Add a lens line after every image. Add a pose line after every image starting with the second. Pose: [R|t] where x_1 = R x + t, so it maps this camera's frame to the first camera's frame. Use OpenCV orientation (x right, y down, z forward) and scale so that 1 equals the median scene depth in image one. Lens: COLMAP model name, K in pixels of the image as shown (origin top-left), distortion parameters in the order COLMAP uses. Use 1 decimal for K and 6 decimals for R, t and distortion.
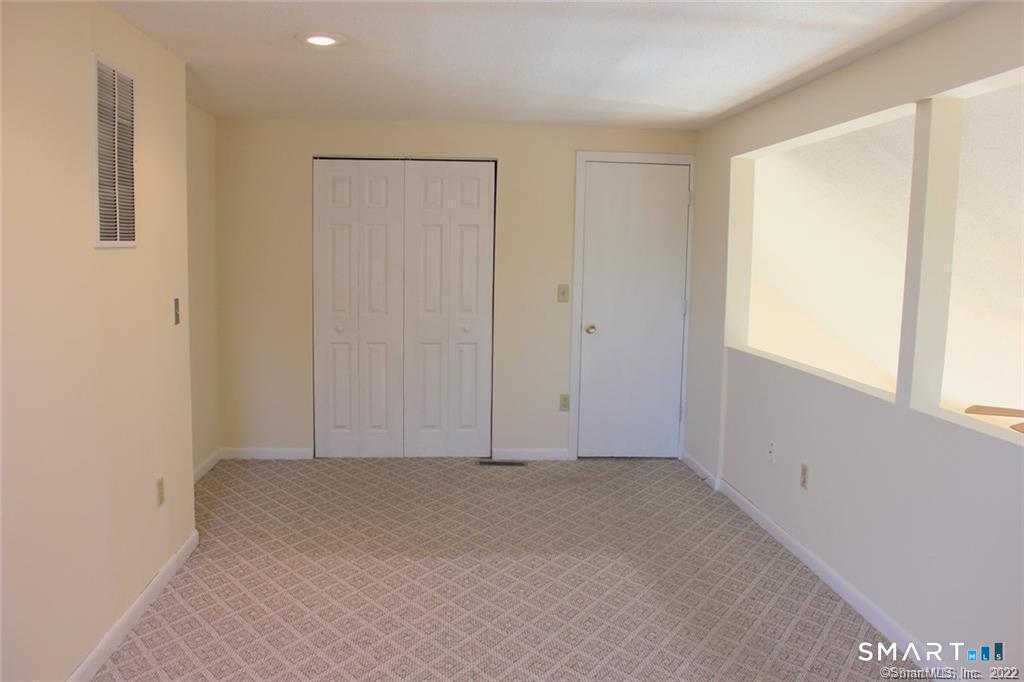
lens RADIAL K [[858.0, 0, 517.2], [0, 858.0, 338.6], [0, 0, 1]] dist [-0.161765, 0.157756]
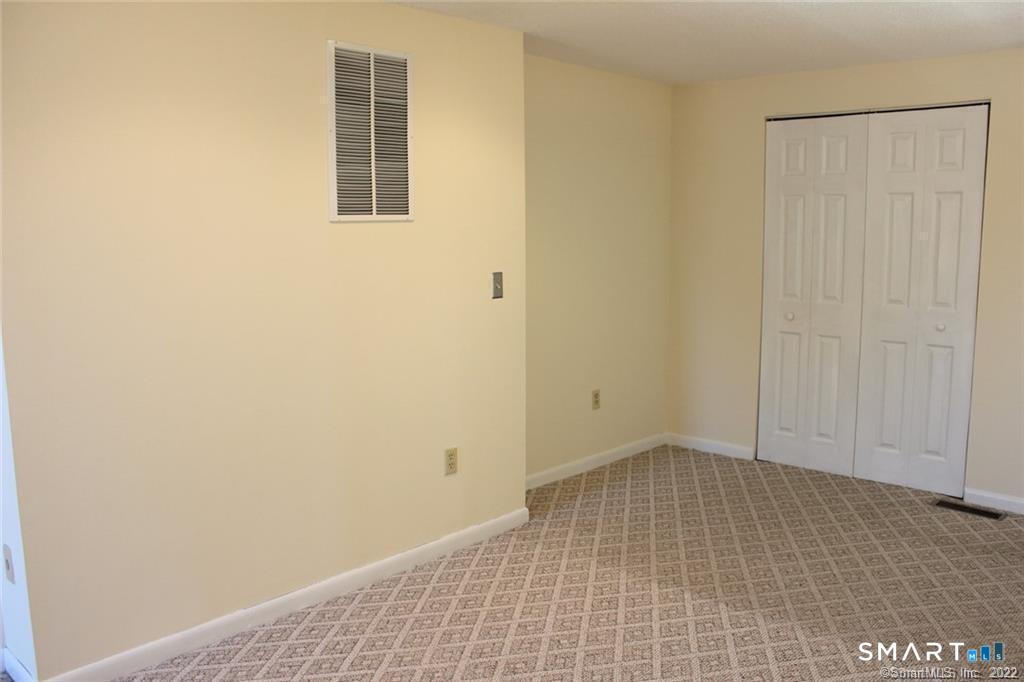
lens RADIAL K [[858.0, 0, 517.2], [0, 858.0, 338.6], [0, 0, 1]] dist [-0.161765, 0.157756]
pose [[0.676316, 0.081161, -0.732127, 0.253137], [-0.064182, 0.996624, 0.051193, -0.016369], [0.733810, 0.012367, 0.679242, 0.232985]]
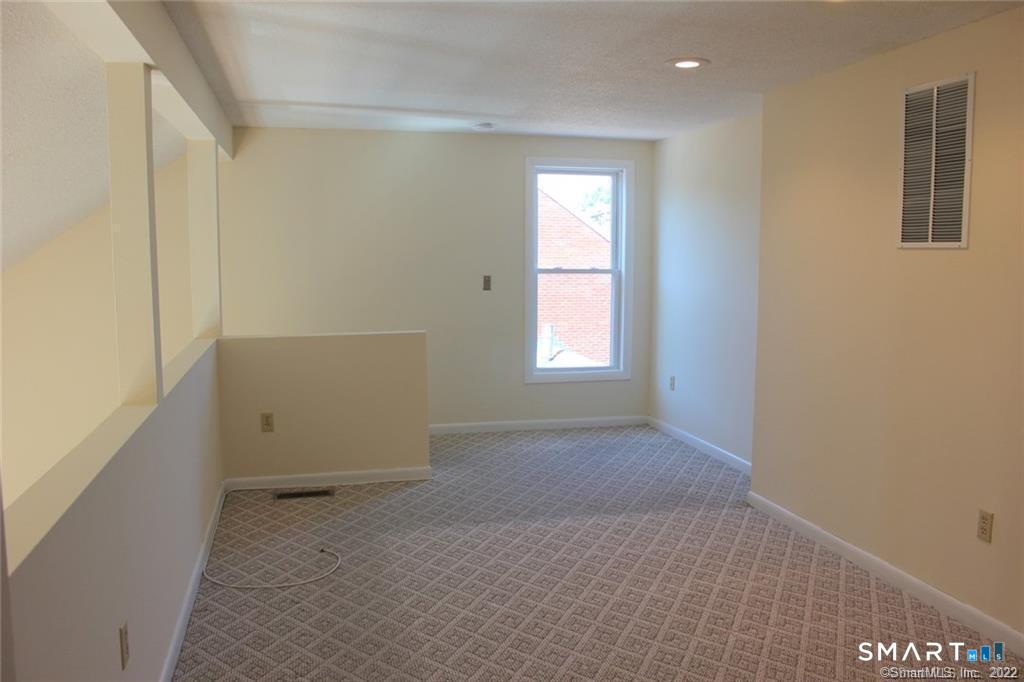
lens RADIAL K [[858.0, 0, 517.2], [0, 858.0, 338.6], [0, 0, 1]] dist [-0.161765, 0.157756]
pose [[-0.985082, -0.000503, -0.172083, 0.140171], [-0.037094, 0.977108, 0.209486, -0.116465], [0.168038, 0.212744, -0.962550, 1.144245]]
